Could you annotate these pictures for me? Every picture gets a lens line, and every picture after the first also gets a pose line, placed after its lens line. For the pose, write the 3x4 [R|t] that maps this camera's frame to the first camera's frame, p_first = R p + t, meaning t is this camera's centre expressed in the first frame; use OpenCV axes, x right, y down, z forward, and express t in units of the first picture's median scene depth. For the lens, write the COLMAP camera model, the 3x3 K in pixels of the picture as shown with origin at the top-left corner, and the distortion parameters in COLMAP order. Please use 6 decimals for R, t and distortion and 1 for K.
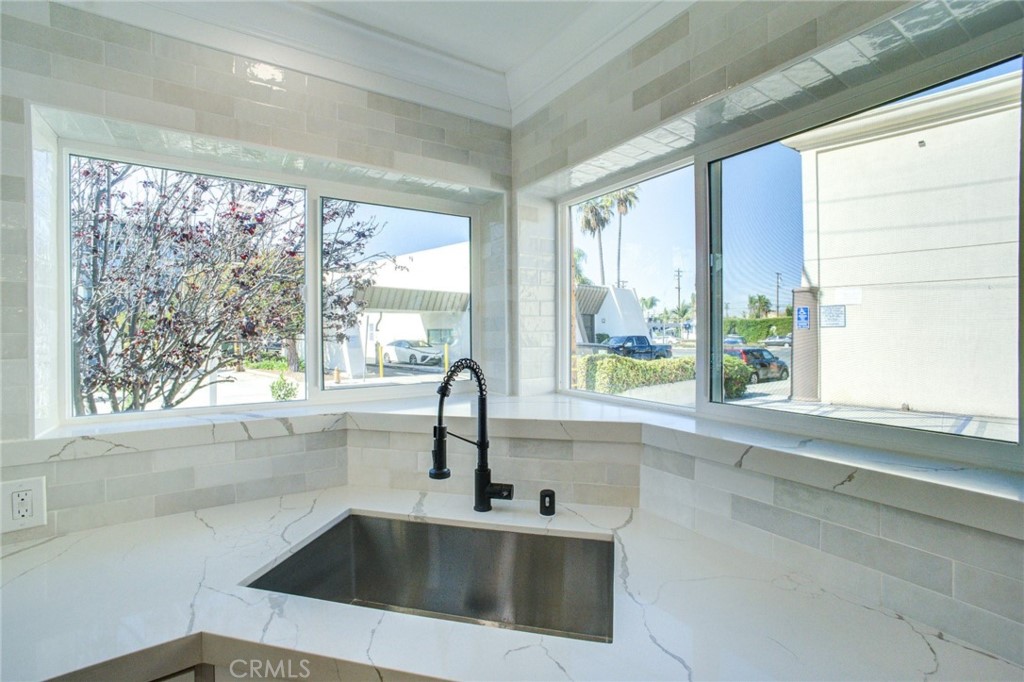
lens RADIAL K [[455.0, 0, 509.0], [0, 455.0, 337.7], [0, 0, 1]] dist [-0.066397, 0.032728]
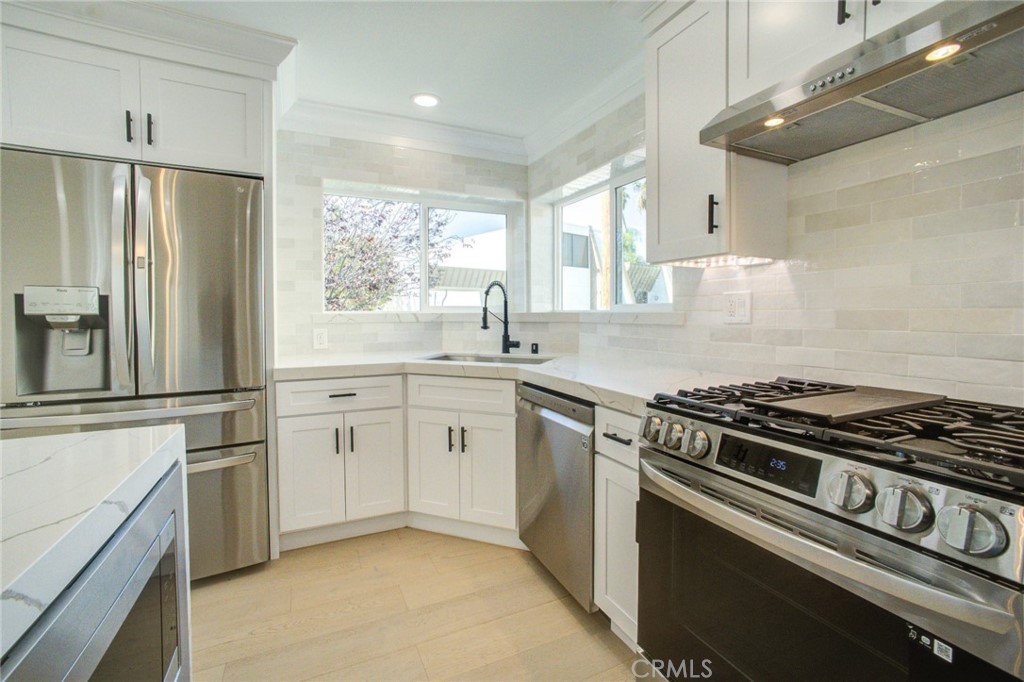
lens RADIAL K [[450.5, 0, 514.9], [0, 450.5, 323.4], [0, 0, 1]] dist [-0.062056, 0.029744]
pose [[0.992804, 0.003033, -0.119711, 0.211579], [-0.001644, 0.999930, 0.011701, 0.185248], [0.119738, -0.011420, 0.992740, -0.989686]]
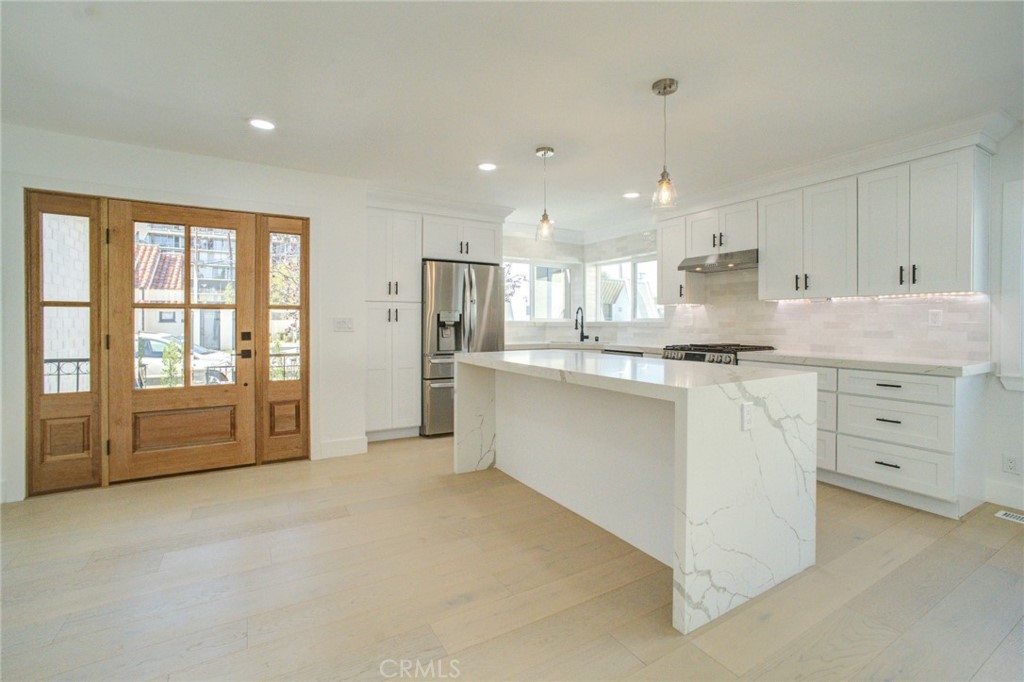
lens RADIAL K [[450.5, 0, 514.9], [0, 450.5, 323.4], [0, 0, 1]] dist [-0.062056, 0.029744]
pose [[0.999528, 0.006481, -0.030013, -0.518411], [-0.006771, 0.999931, -0.009564, 0.217669], [0.029949, 0.009763, 0.999504, -3.053838]]
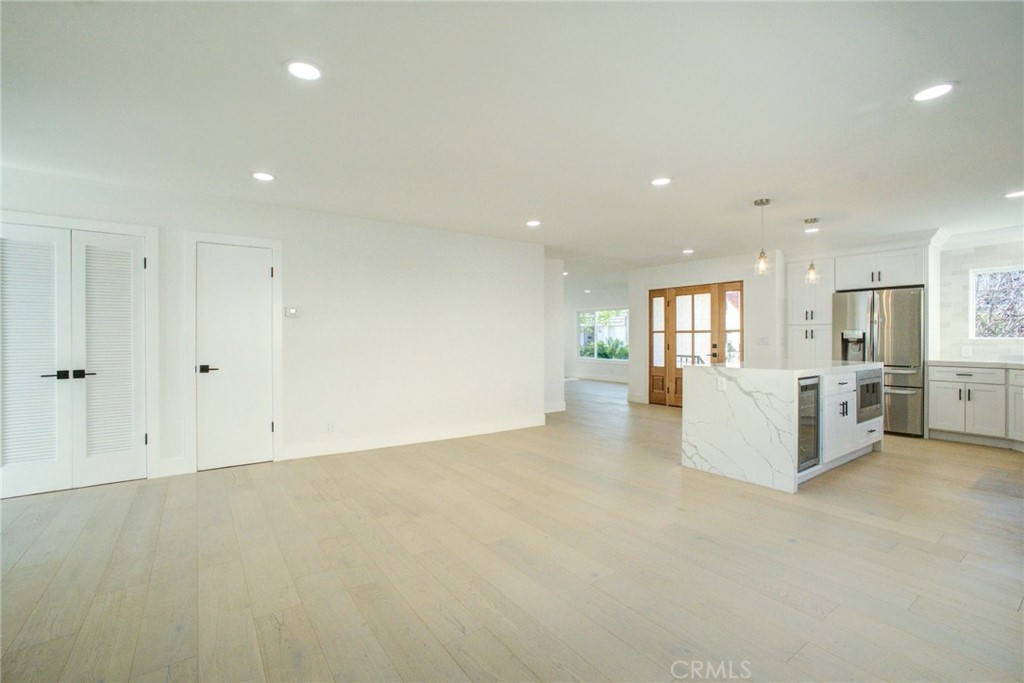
lens RADIAL K [[455.0, 0, 509.0], [0, 455.0, 338.2], [0, 0, 1]] dist [-0.066397, 0.032728]
pose [[0.051763, 0.003547, -0.998653, 2.558430], [-0.014589, 0.999890, 0.002795, 0.207463], [0.998553, 0.014424, 0.051809, -3.154186]]
